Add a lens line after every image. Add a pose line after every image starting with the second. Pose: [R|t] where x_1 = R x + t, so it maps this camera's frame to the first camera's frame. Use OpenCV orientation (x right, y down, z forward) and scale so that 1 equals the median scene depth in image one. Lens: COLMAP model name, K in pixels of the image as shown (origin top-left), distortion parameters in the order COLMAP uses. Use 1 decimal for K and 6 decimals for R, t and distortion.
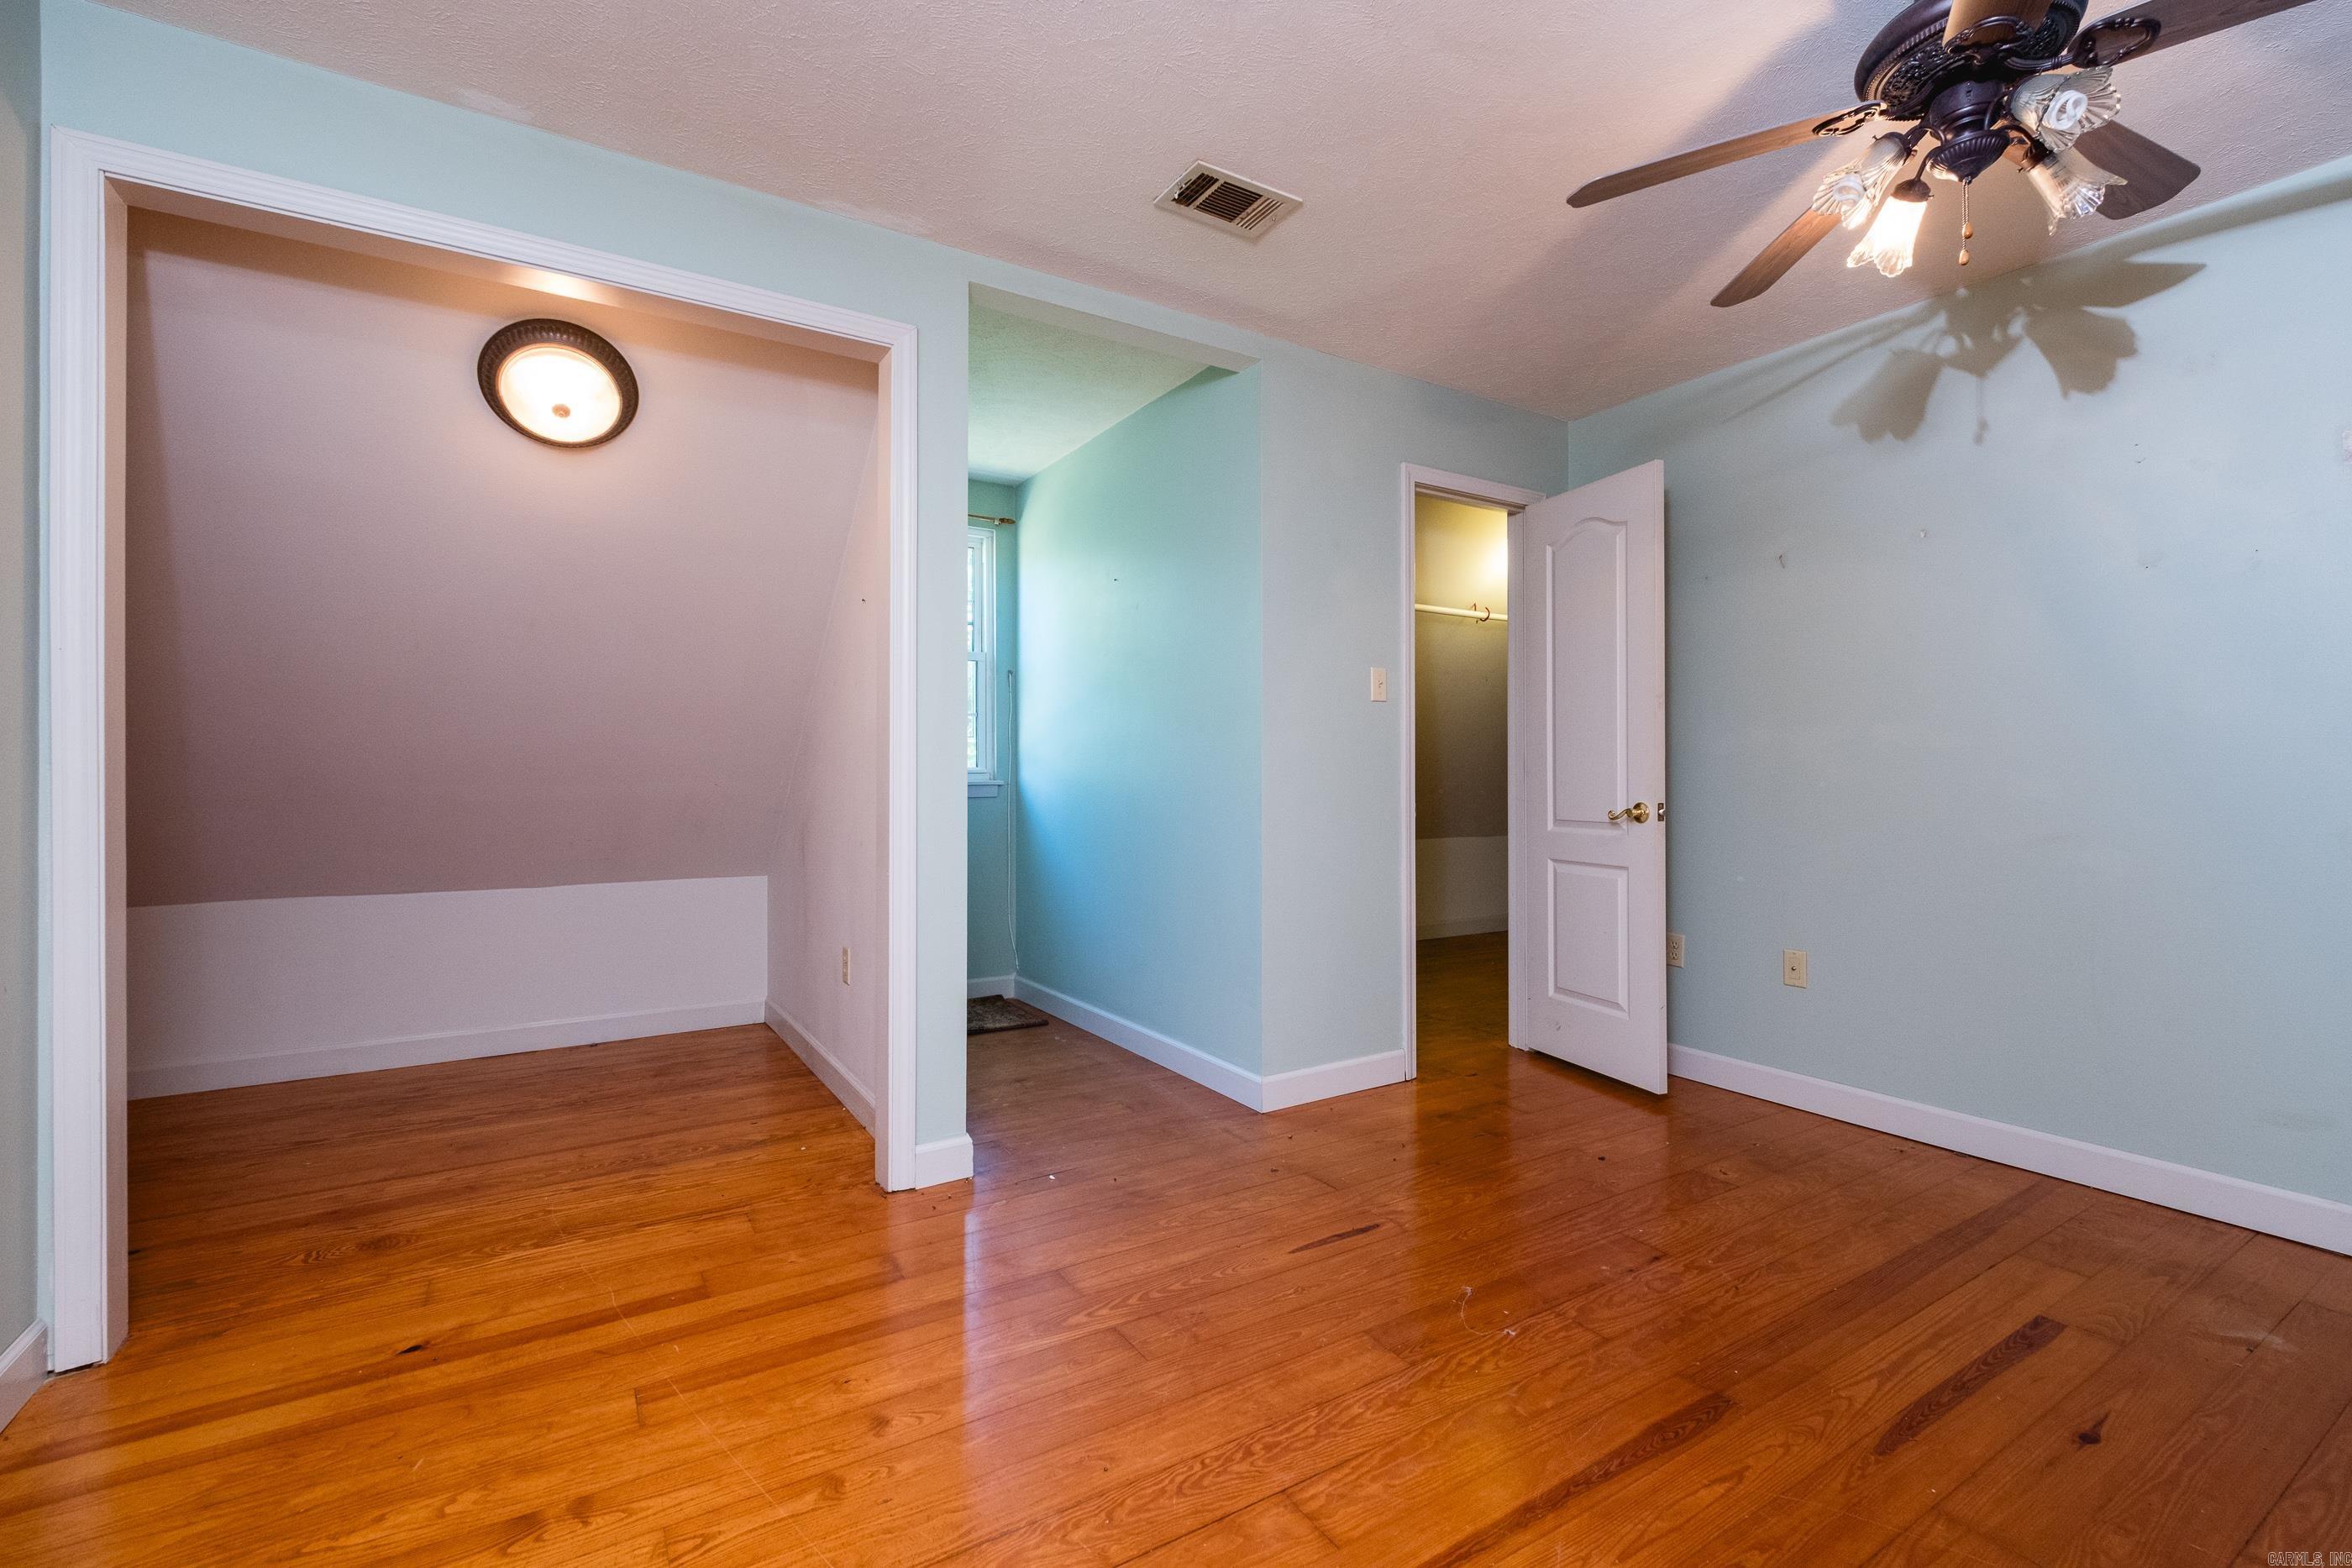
lens RADIAL K [[1029.2, 0, 1183.5], [0, 1029.2, 771.5], [0, 0, 1]] dist [-0.000991, -0.000391]
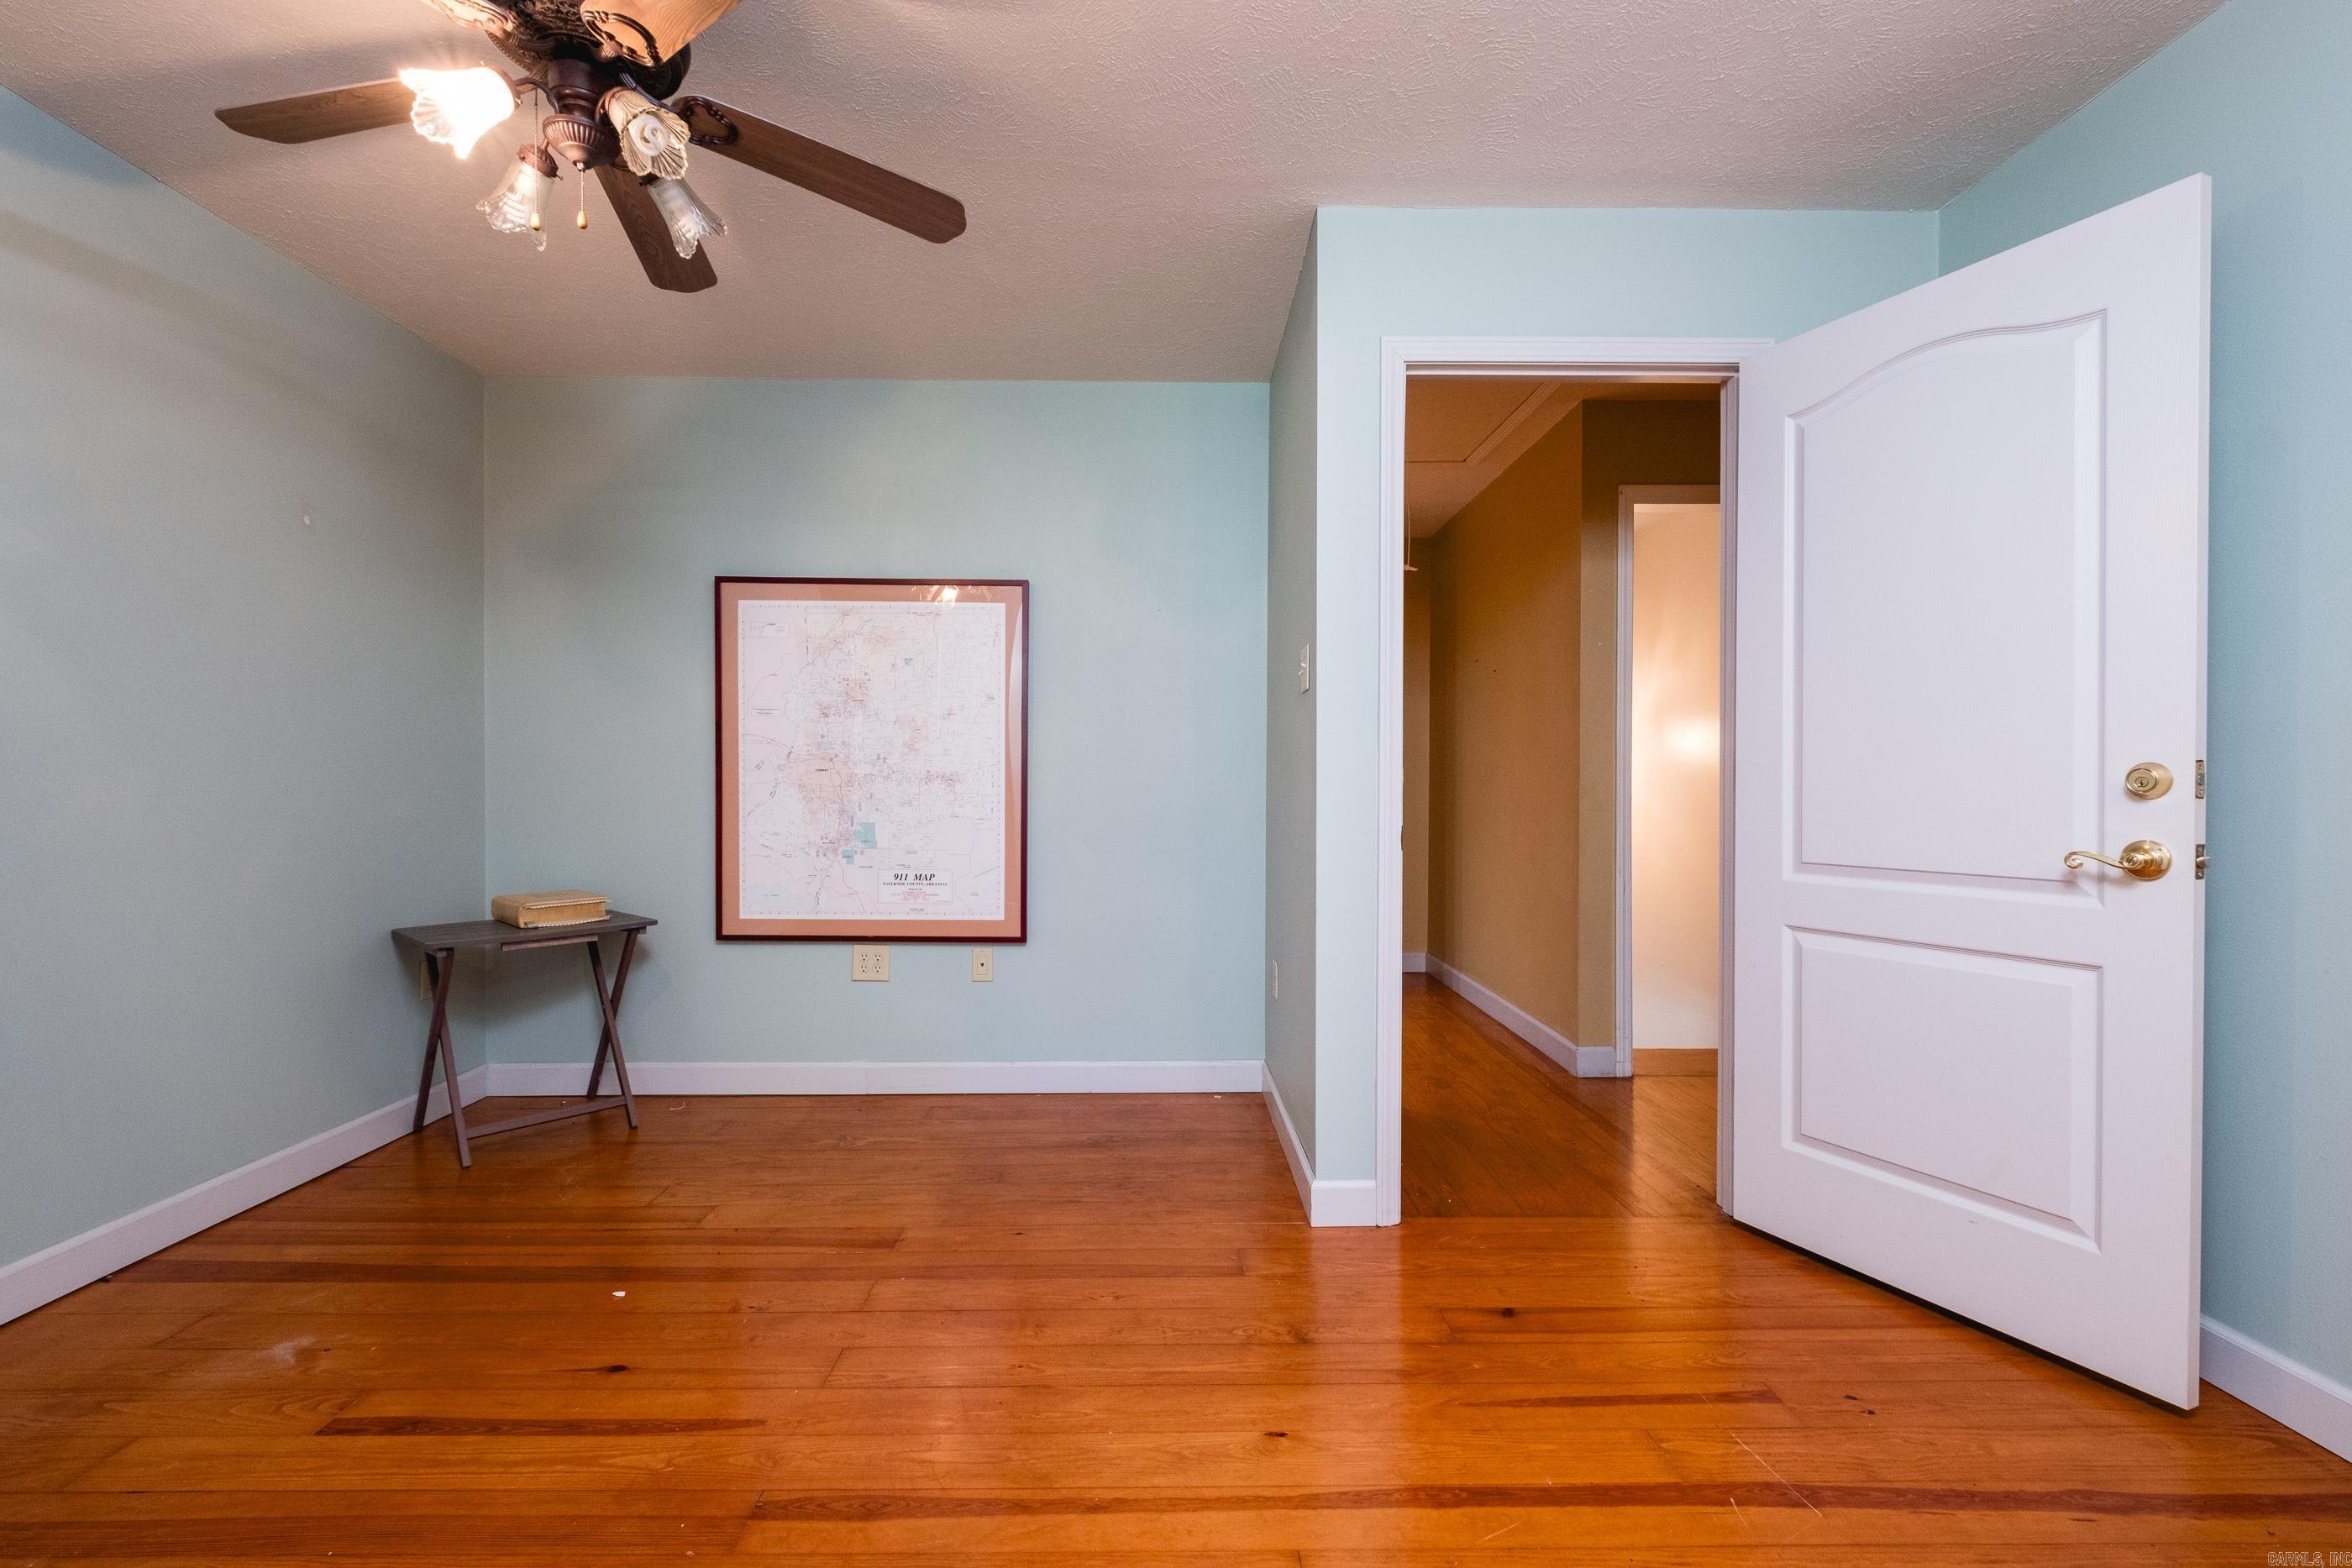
lens RADIAL K [[1029.2, 0, 1176.5], [0, 1029.2, 791.4], [0, 0, 1]] dist [-0.000991, -0.000391]
pose [[-0.863474, -0.005336, 0.504365, -0.051927], [-0.005989, 0.999982, 0.000326, 0.002092], [-0.504358, -0.002739, -0.863490, 0.393474]]
